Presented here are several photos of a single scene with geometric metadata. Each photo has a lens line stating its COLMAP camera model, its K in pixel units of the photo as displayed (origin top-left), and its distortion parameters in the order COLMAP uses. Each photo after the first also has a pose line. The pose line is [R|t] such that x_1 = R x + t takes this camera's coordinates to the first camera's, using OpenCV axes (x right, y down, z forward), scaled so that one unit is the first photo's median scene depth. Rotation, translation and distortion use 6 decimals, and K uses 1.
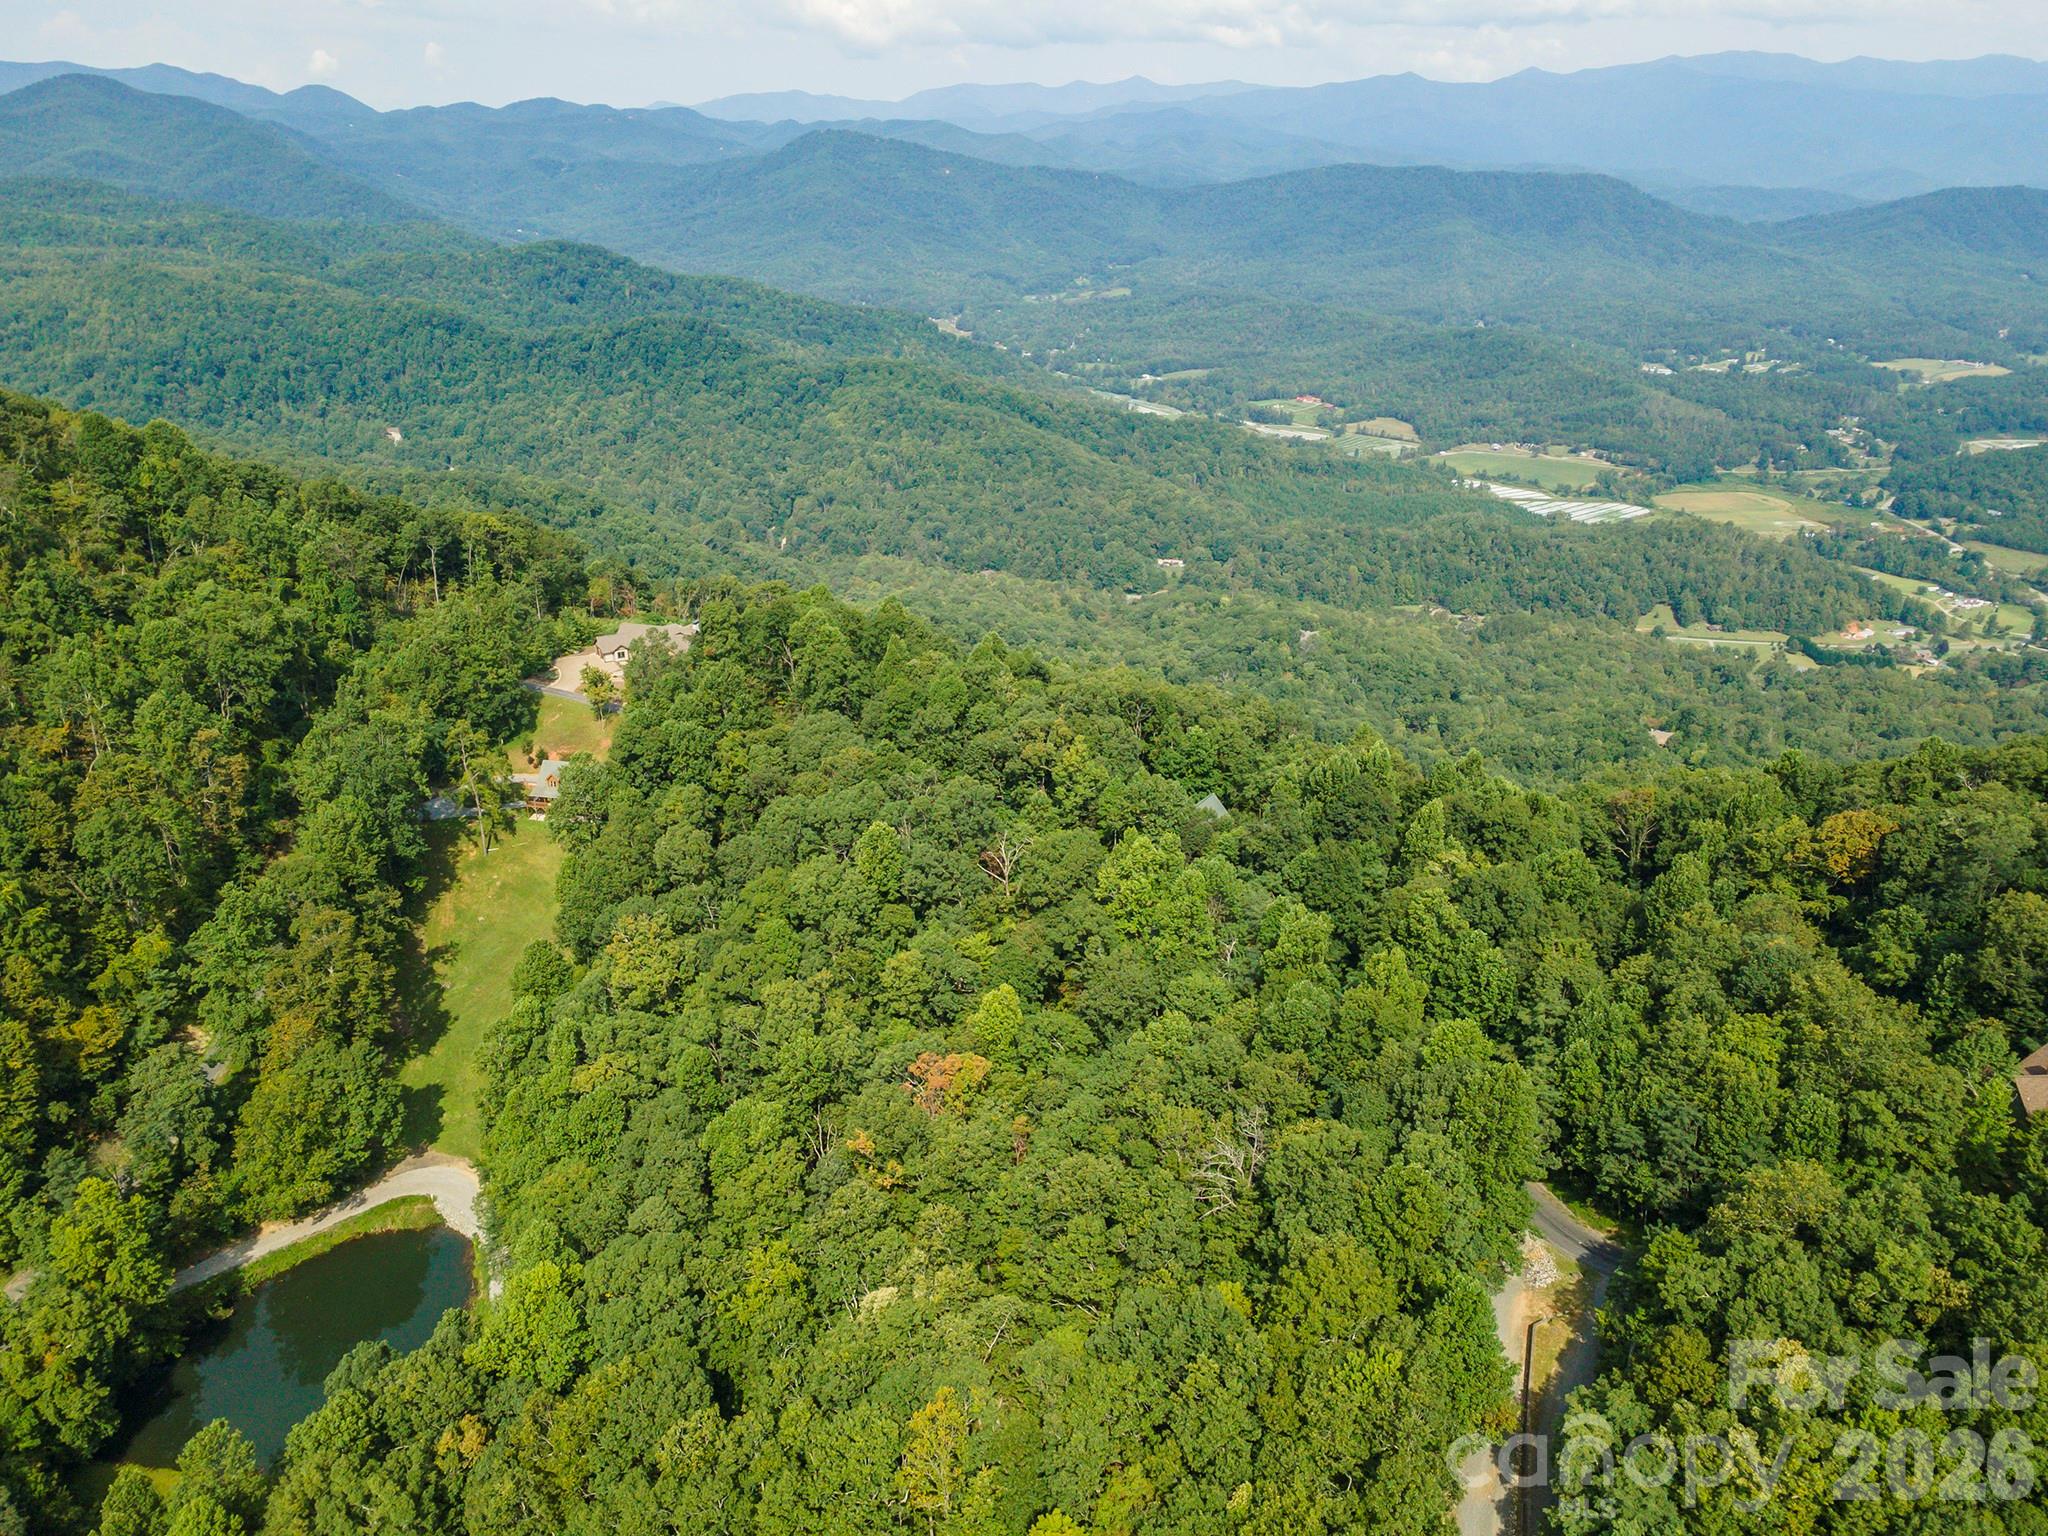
lens RADIAL K [[1481.1, 0, 1016.9], [0, 1481.1, 756.7], [0, 0, 1]] dist [0.040308, 0.023513]
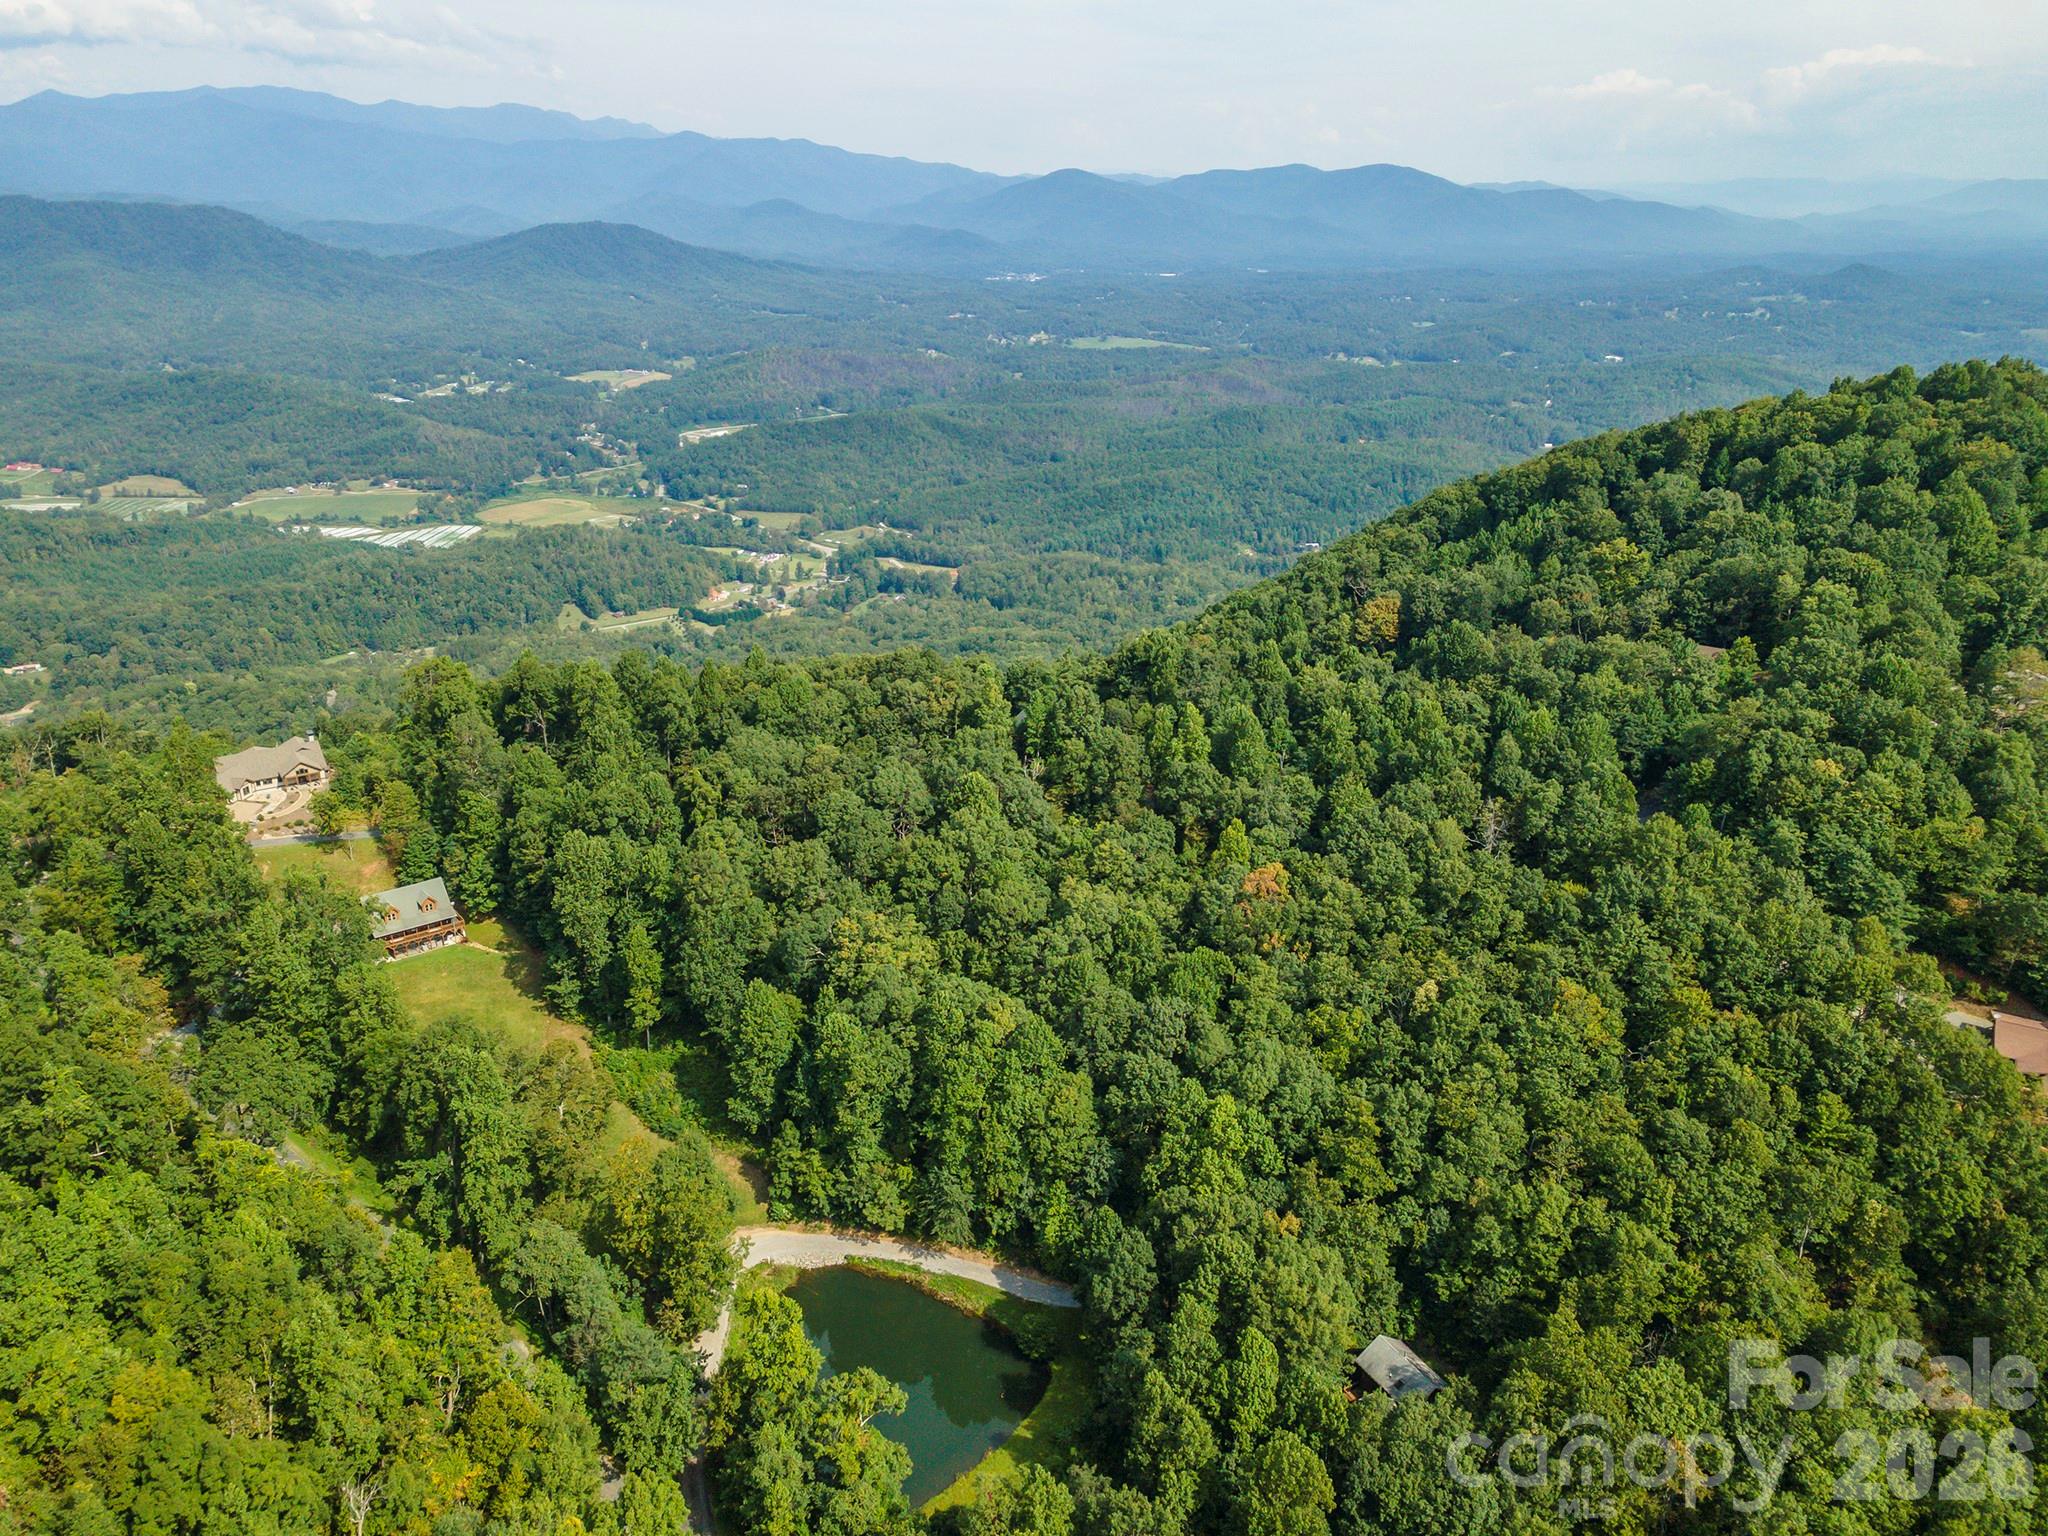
lens RADIAL K [[1481.1, 0, 1013.0], [0, 1481.1, 763.8], [0, 0, 1]] dist [0.040308, 0.023513]
pose [[0.671428, -0.274506, 0.688353, -0.110418], [0.284918, 0.953092, 0.102168, -0.007979], [-0.684110, 0.127525, 0.718144, 0.014332]]
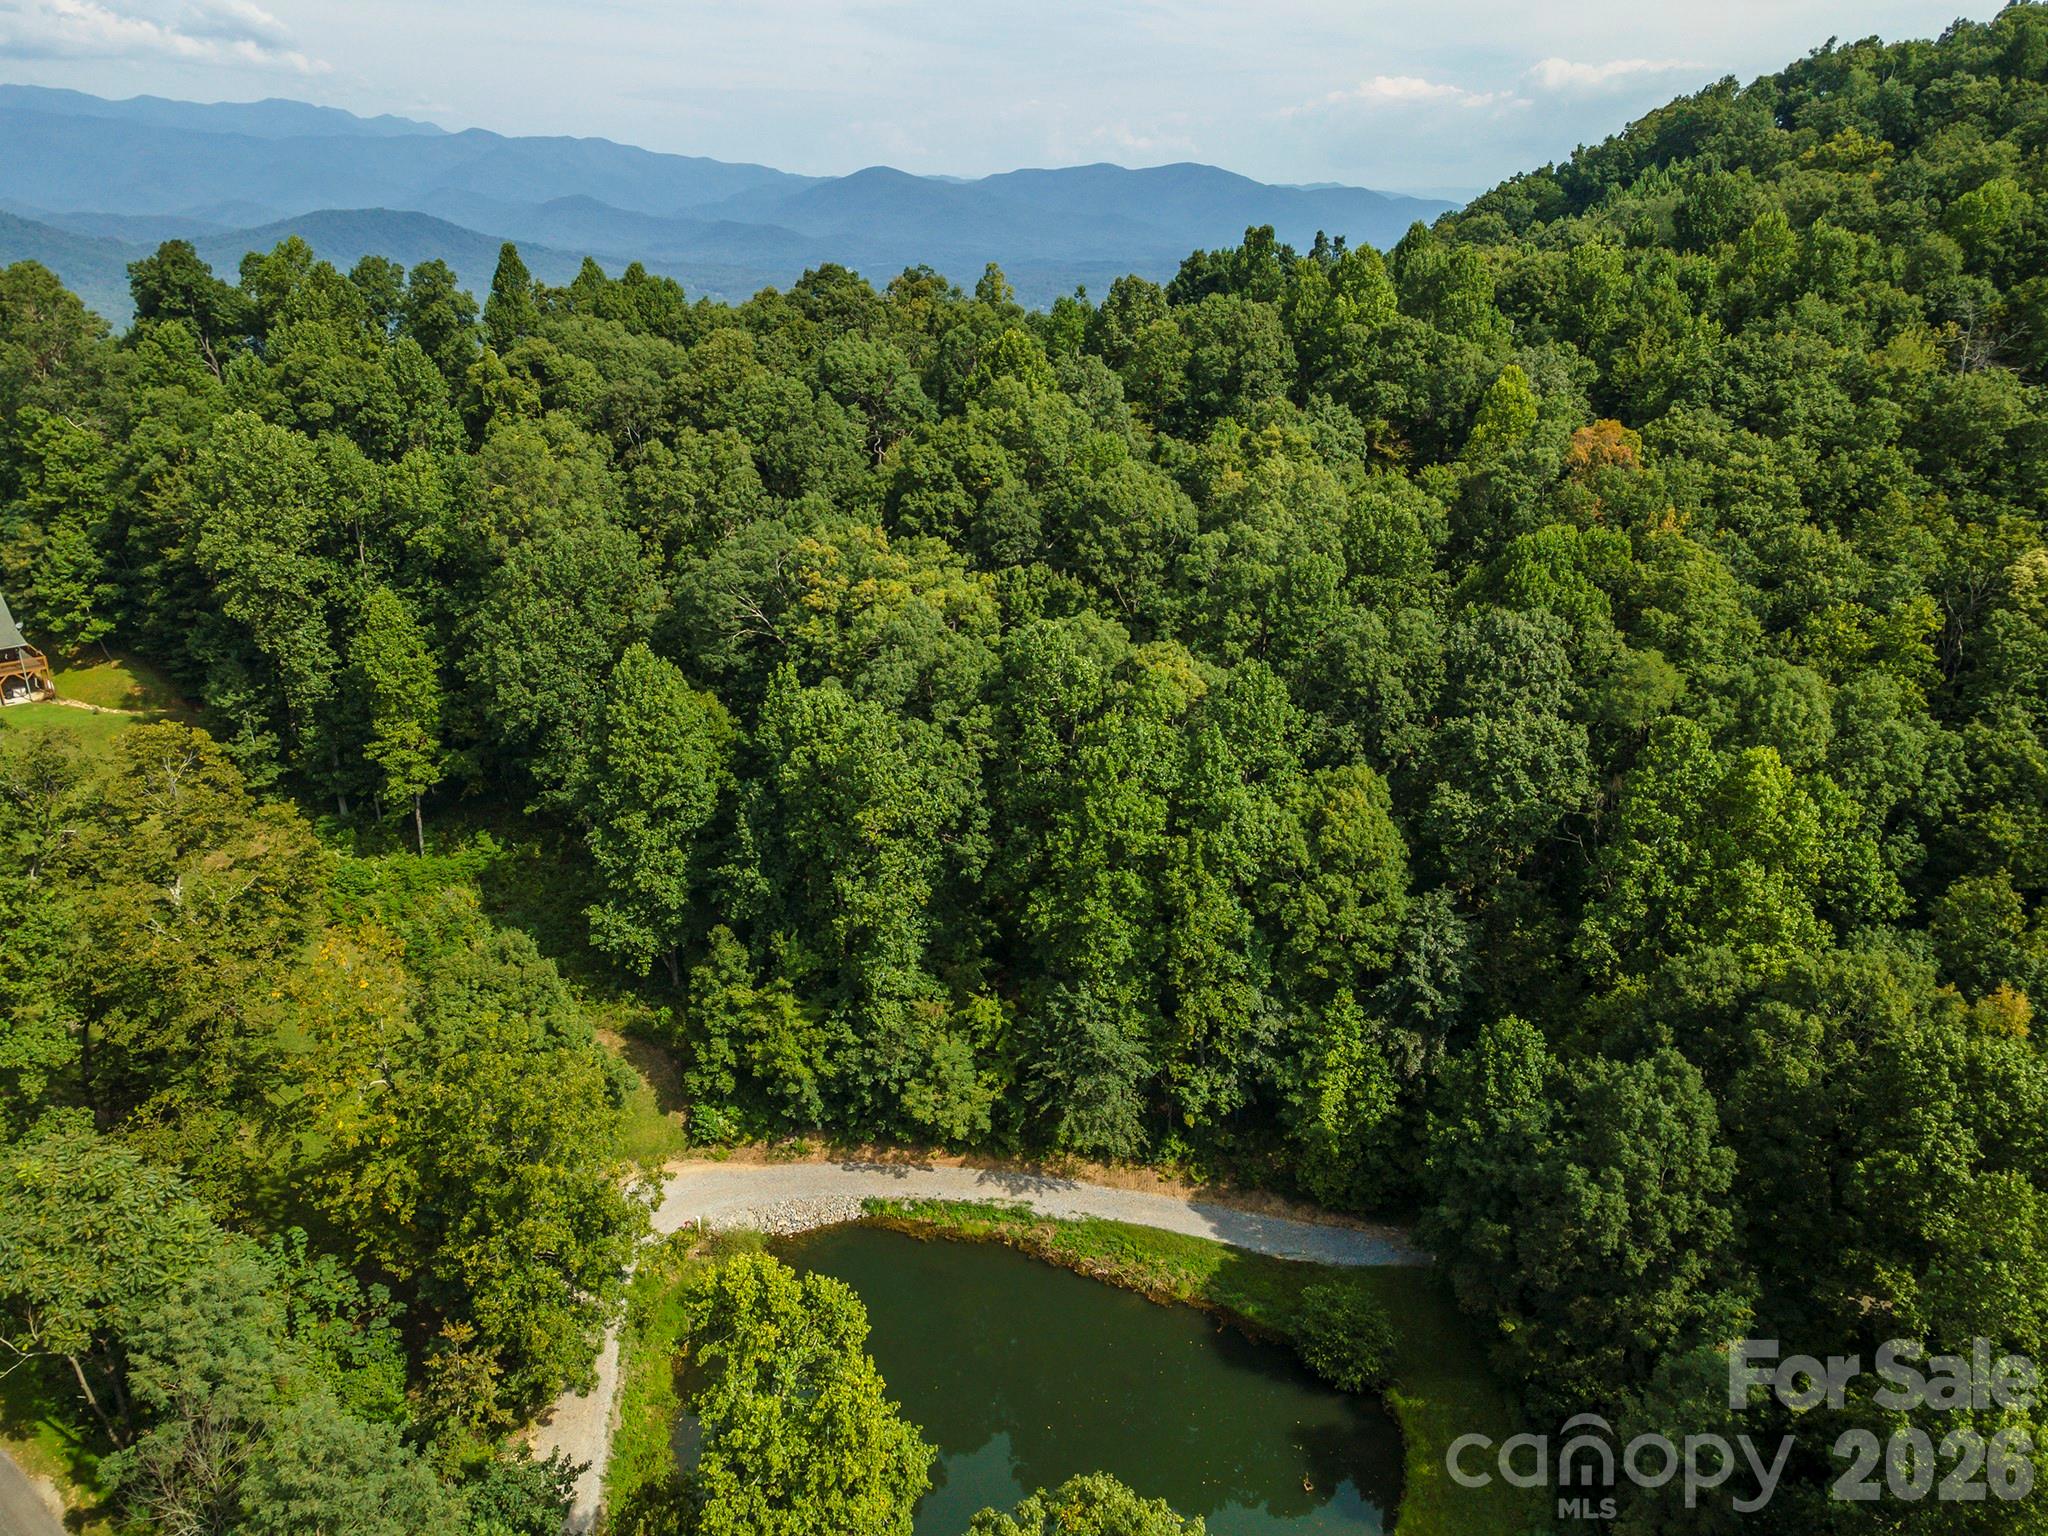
lens RADIAL K [[1481.1, 0, 1013.3], [0, 1481.1, 767.0], [0, 0, 1]] dist [0.040308, 0.023513]
pose [[0.577608, -0.304707, 0.757313, -0.081004], [0.319075, 0.938191, 0.134123, 0.018022], [-0.751372, 0.164169, 0.639131, 0.074092]]
